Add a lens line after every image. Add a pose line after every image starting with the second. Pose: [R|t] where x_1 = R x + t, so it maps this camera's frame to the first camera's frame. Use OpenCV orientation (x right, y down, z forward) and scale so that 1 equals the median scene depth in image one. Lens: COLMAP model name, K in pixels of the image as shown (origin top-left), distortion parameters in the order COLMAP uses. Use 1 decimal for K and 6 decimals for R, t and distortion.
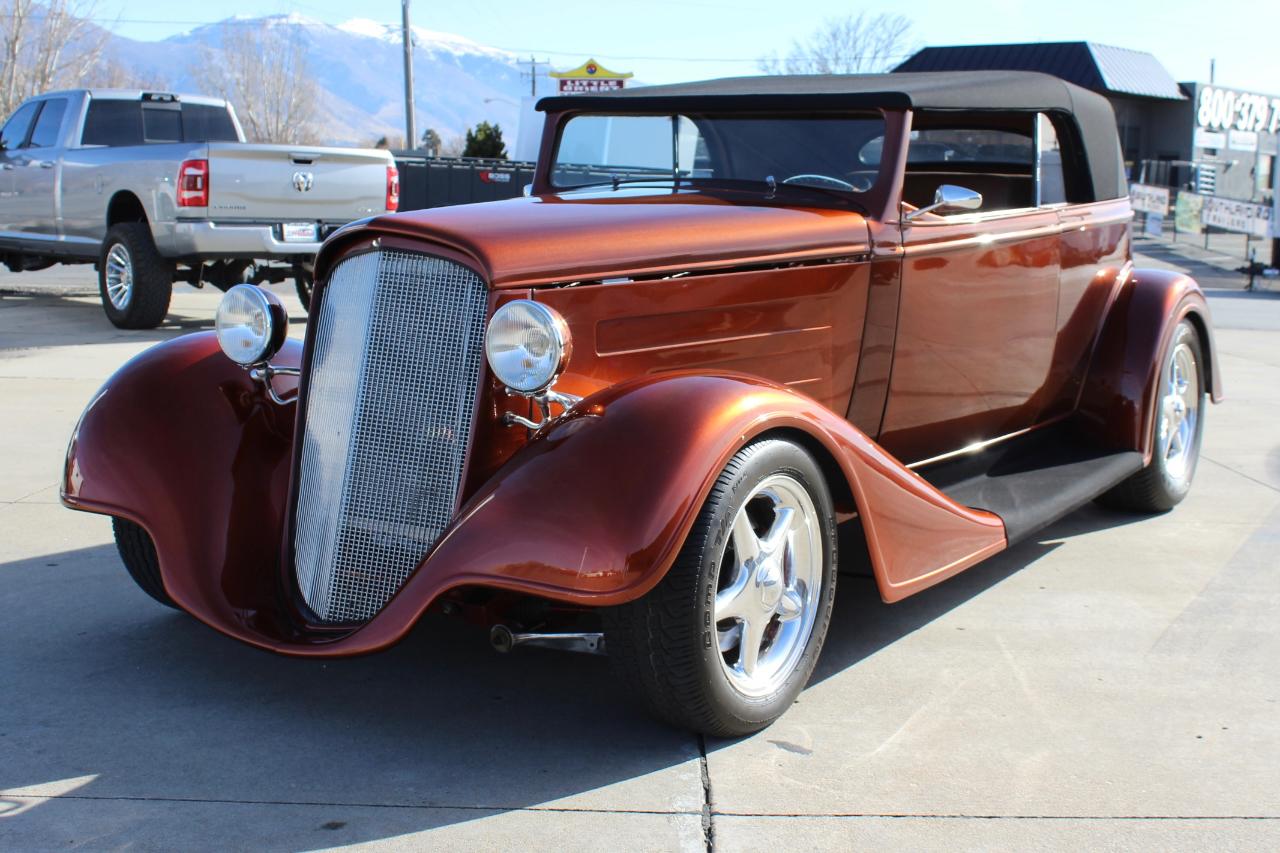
lens RADIAL K [[1549.4, 0, 636.8], [0, 1549.4, 321.0], [0, 0, 1]] dist [-0.108567, 0.048823]
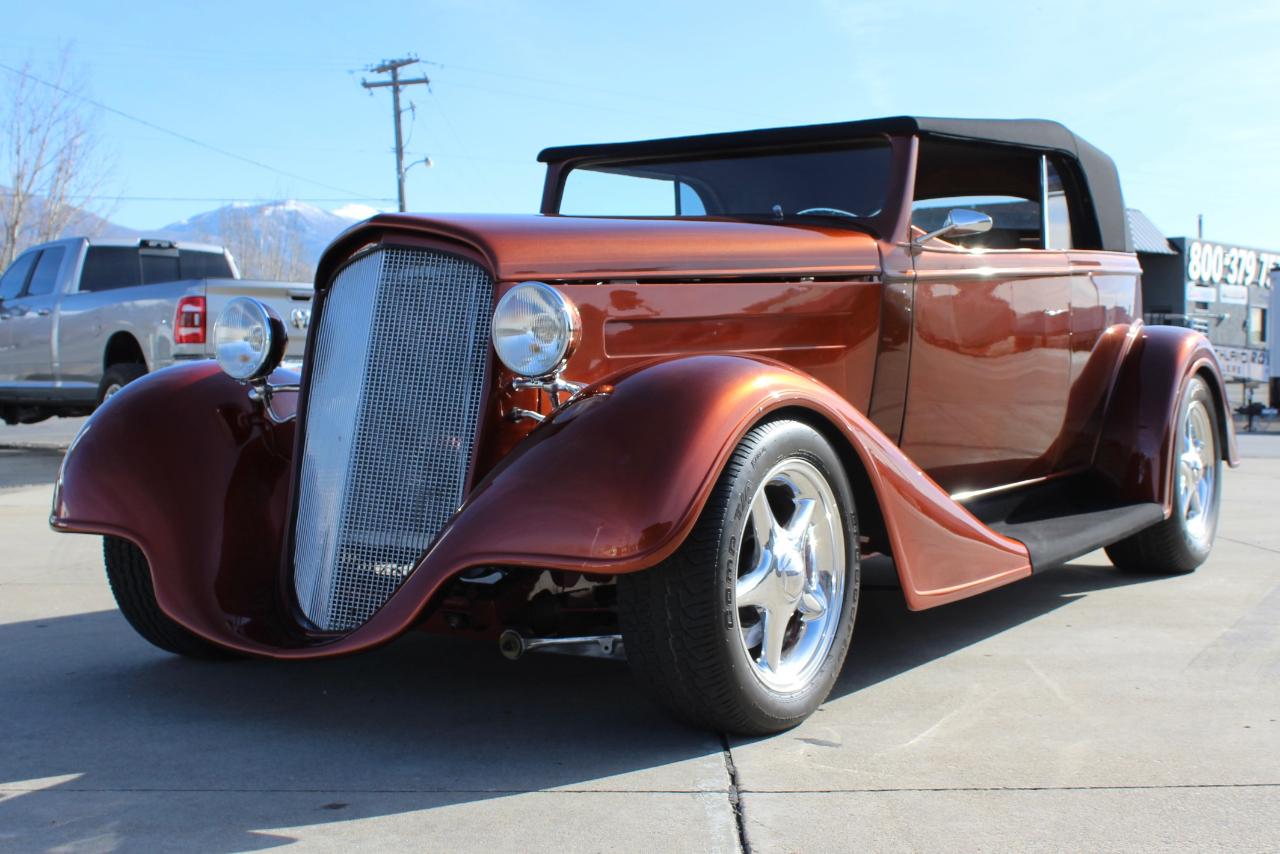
lens RADIAL K [[1547.4, 0, 646.6], [0, 1547.4, 353.3], [0, 0, 1]] dist [-0.114267, 0.053089]
pose [[0.999814, -0.017108, 0.008949, -0.008359], [0.017857, 0.995635, -0.091612, 0.101059], [-0.007343, 0.091755, 0.995755, 0.031229]]
